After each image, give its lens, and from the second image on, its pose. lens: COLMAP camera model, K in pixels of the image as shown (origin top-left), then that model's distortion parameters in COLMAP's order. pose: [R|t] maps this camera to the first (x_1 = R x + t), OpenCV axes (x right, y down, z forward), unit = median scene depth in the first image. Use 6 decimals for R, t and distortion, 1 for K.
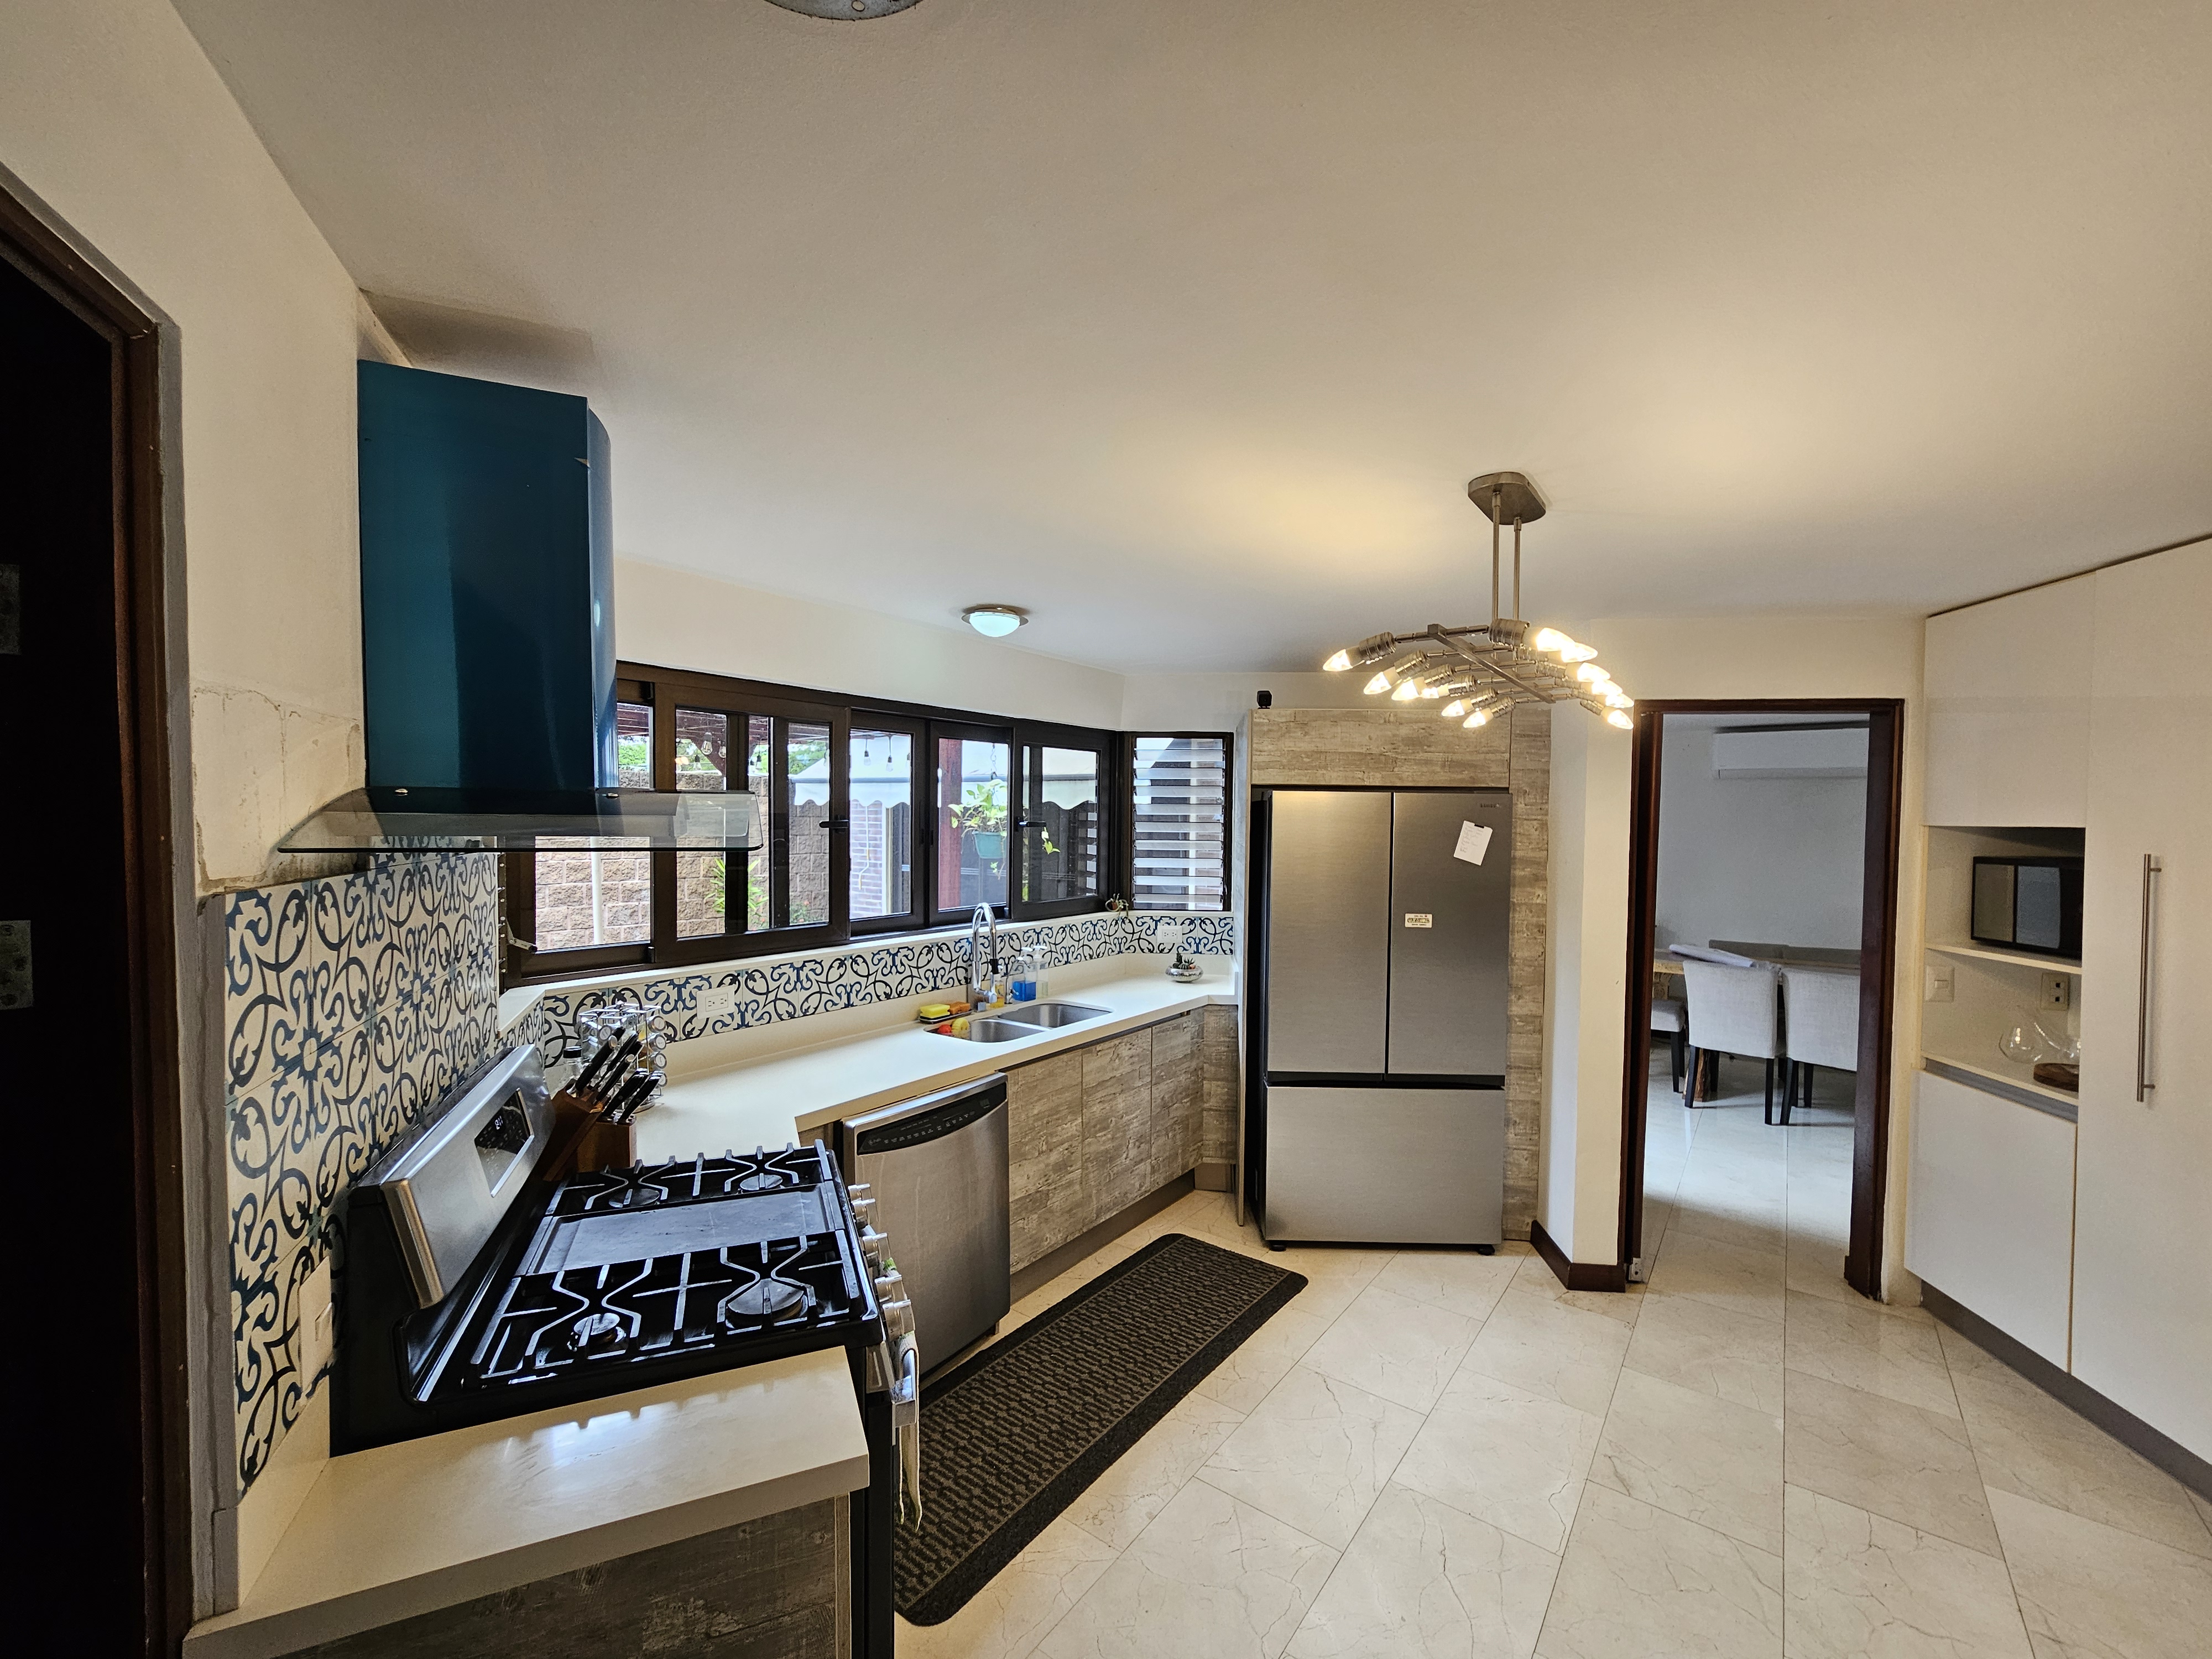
lens RADIAL K [[910.4, 0, 1111.9], [0, 910.4, 849.4], [0, 0, 1]] dist [-0.001371, 0.000776]
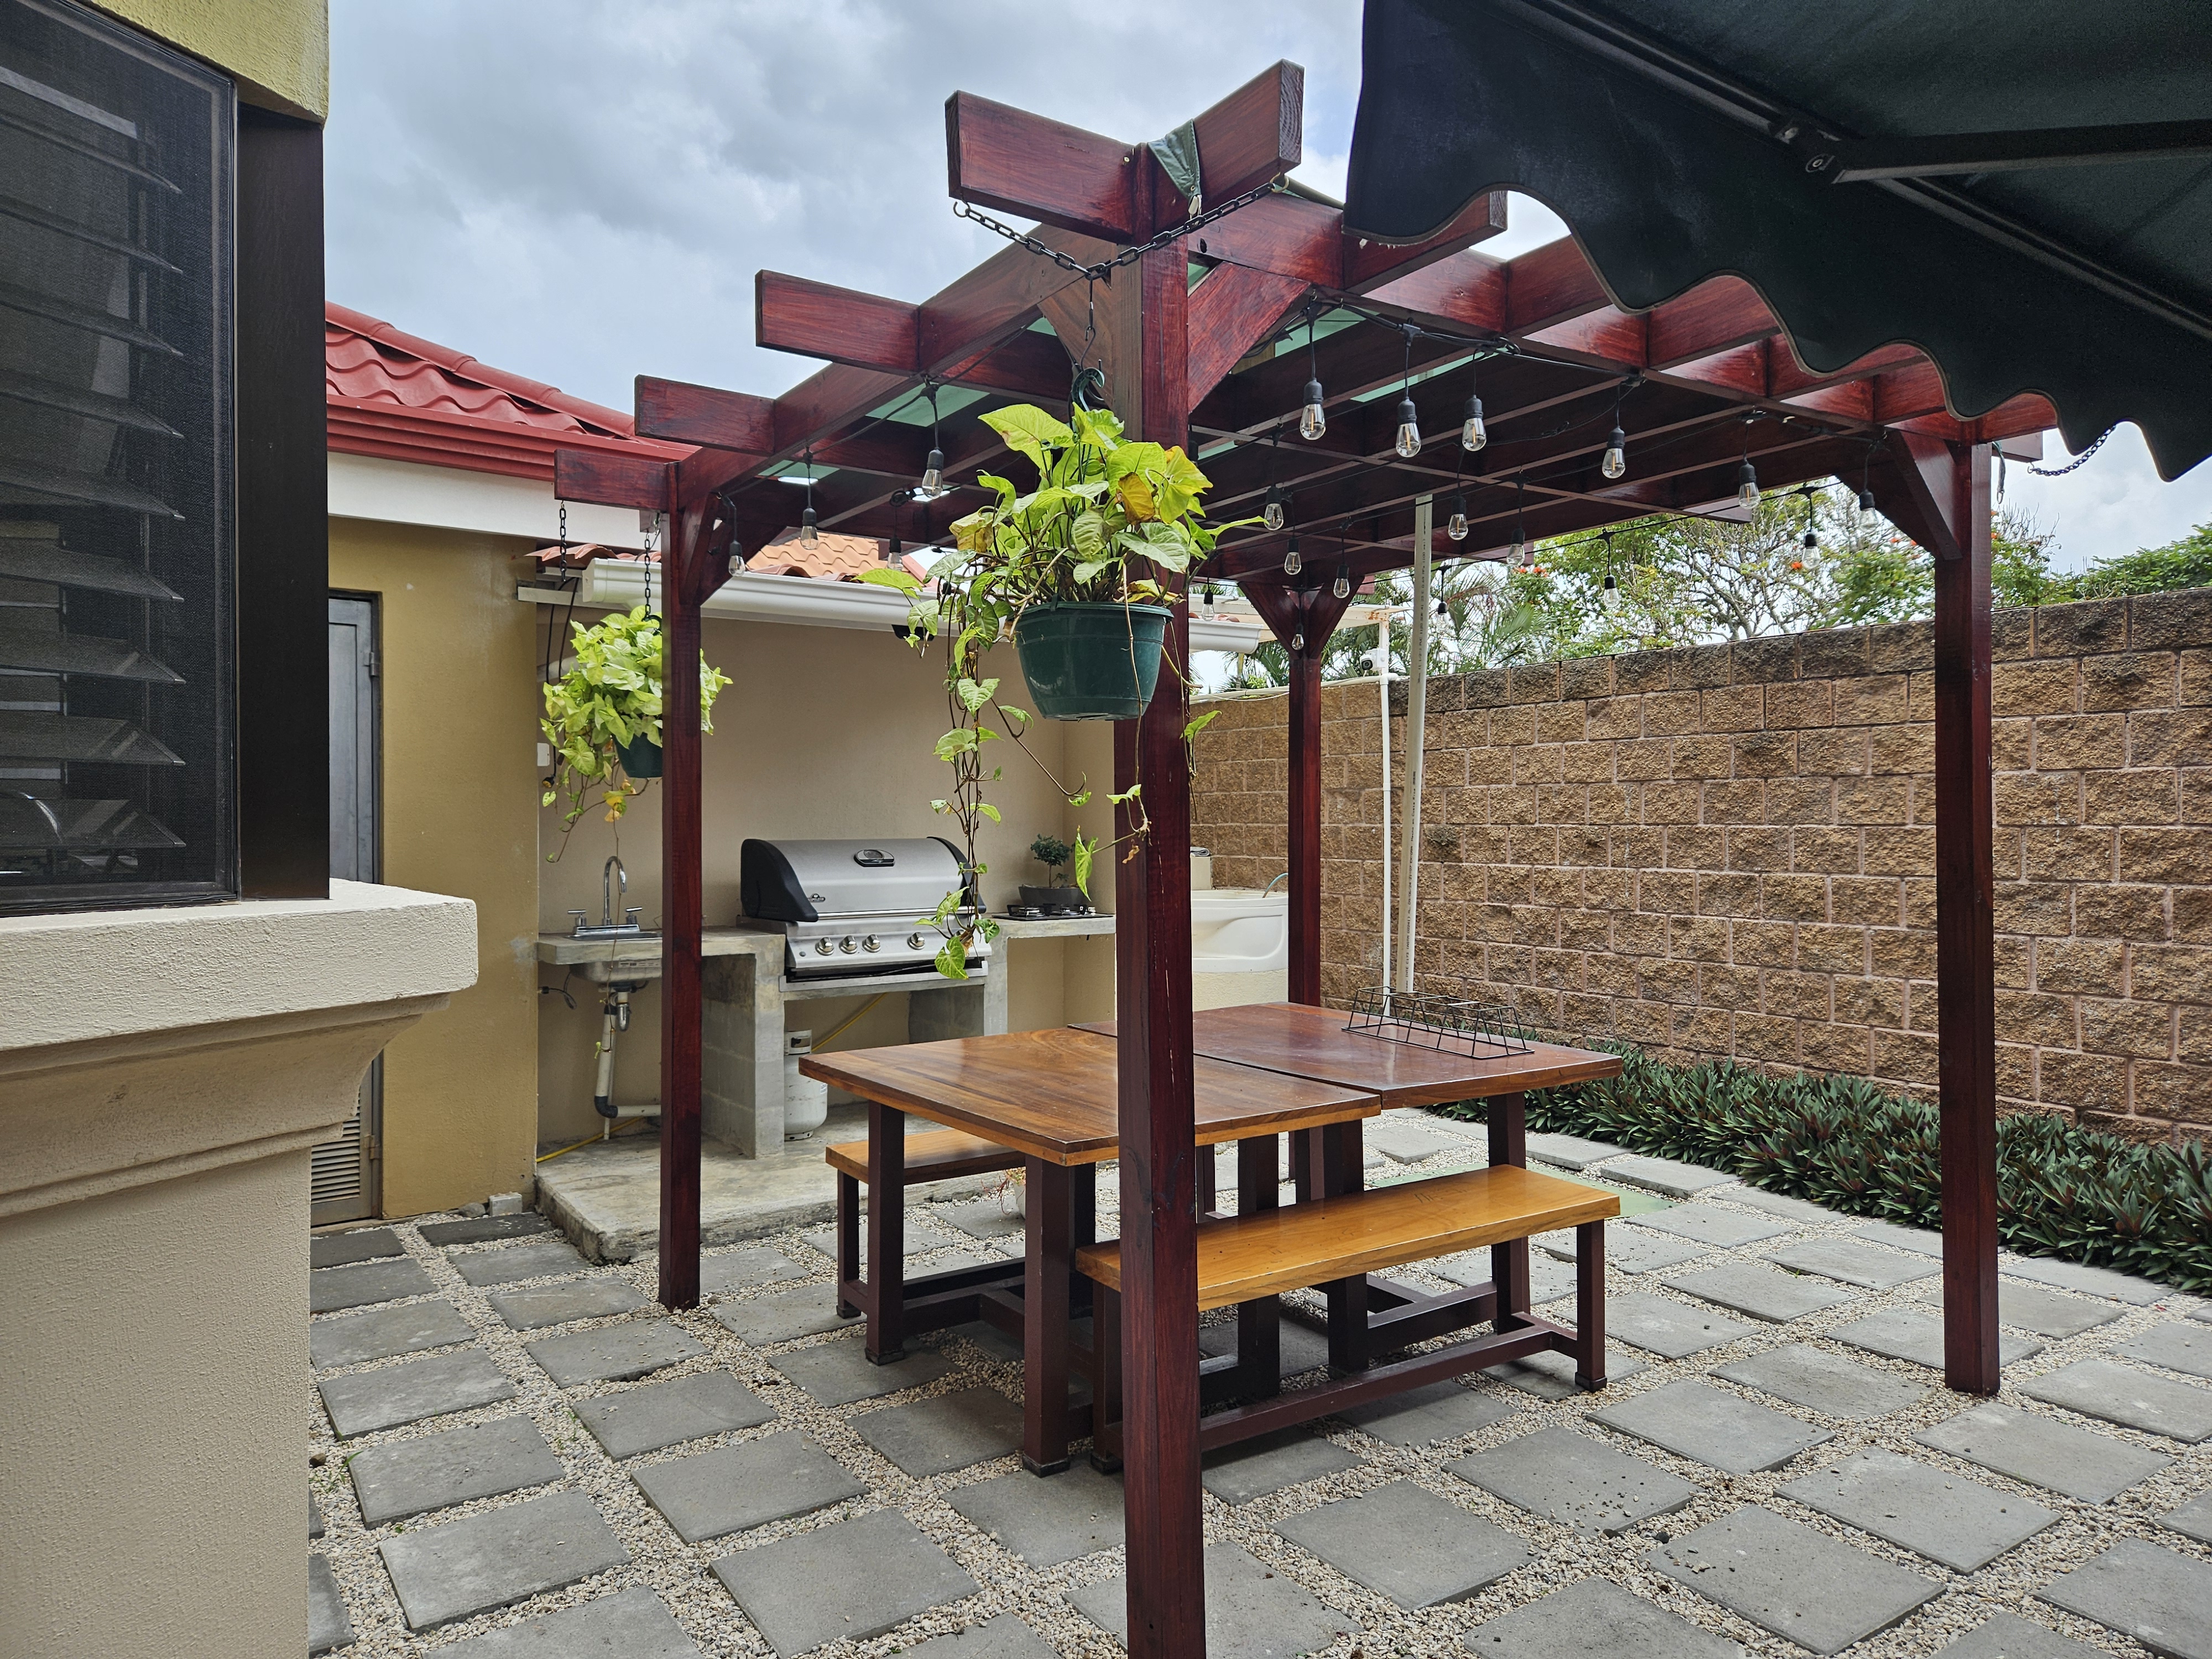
lens RADIAL K [[1469.6, 0, 1106.4], [0, 1469.6, 823.4], [0, 0, 1]] dist [0.077922, -0.066522]
pose [[-0.307869, -0.007399, -0.951400, 0.428920], [-0.034430, 0.999401, 0.003370, 0.060639], [0.950806, 0.033794, -0.307939, 1.930425]]
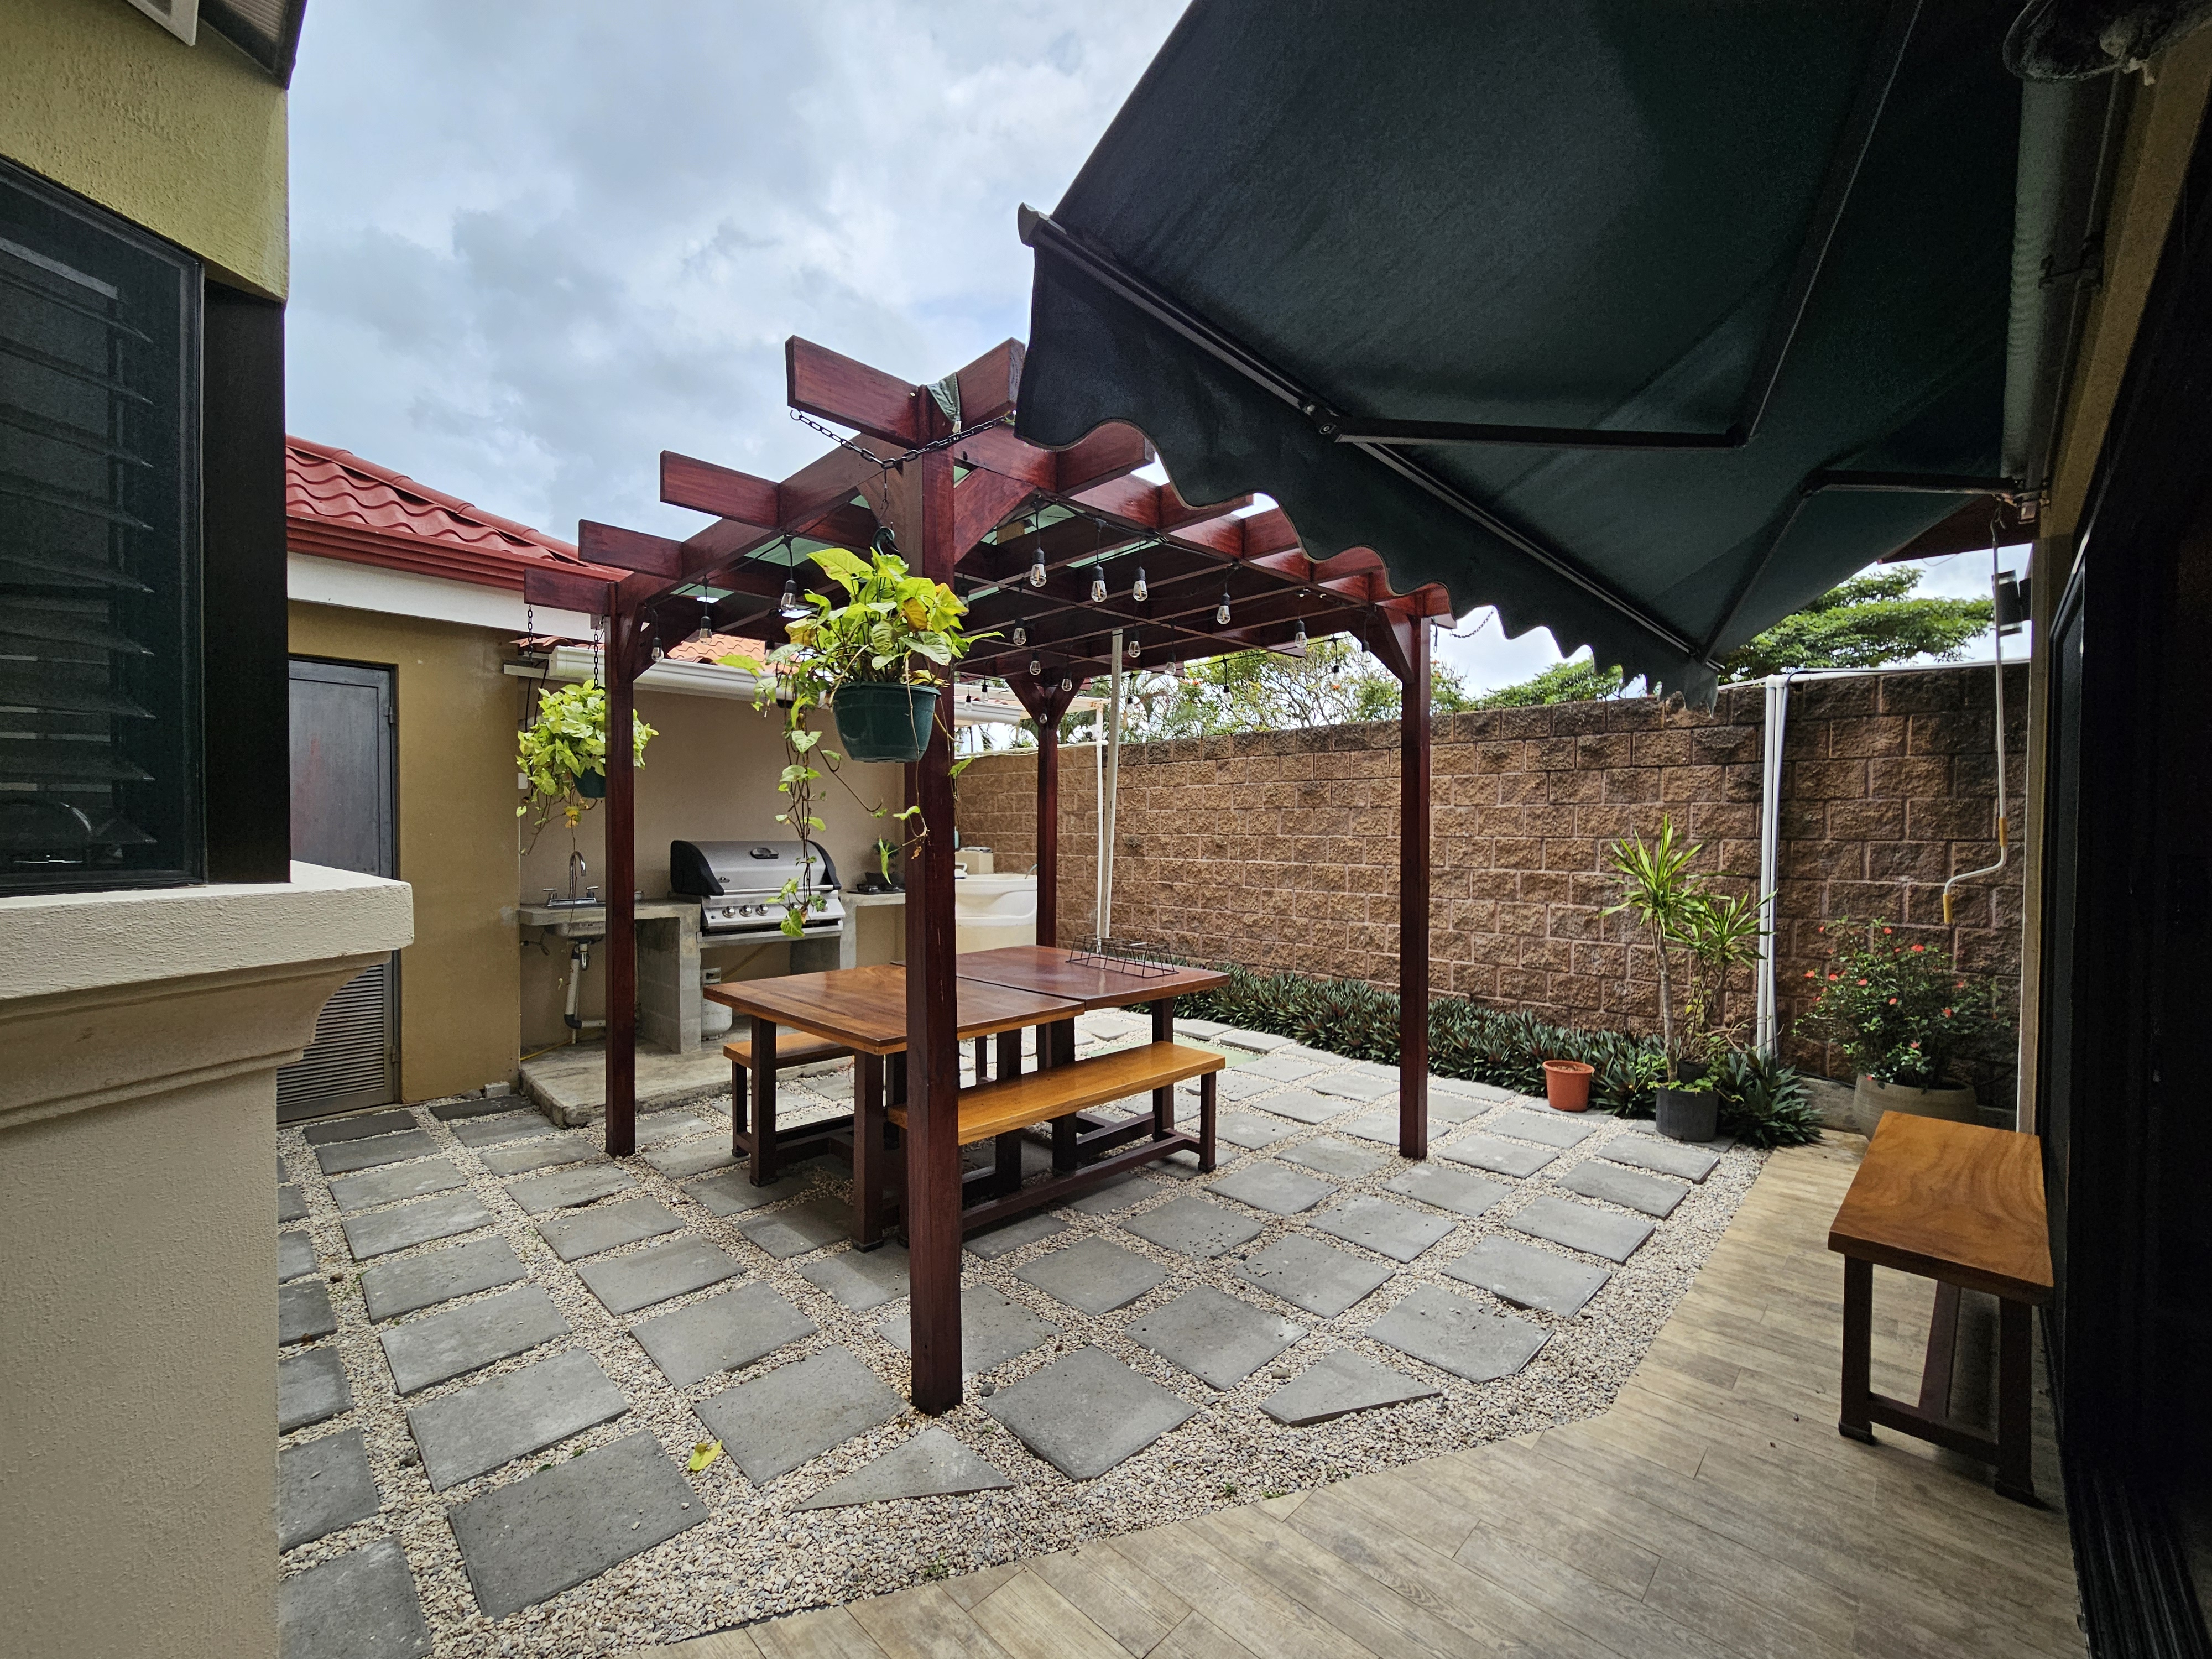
lens RADIAL K [[910.4, 0, 1111.9], [0, 910.4, 849.4], [0, 0, 1]] dist [-0.001371, 0.000776]
pose [[-0.119747, 0.009418, -0.992760, 0.392373], [-0.041889, 0.999017, 0.014531, 0.060153], [0.991920, 0.043326, -0.119235, 1.946683]]
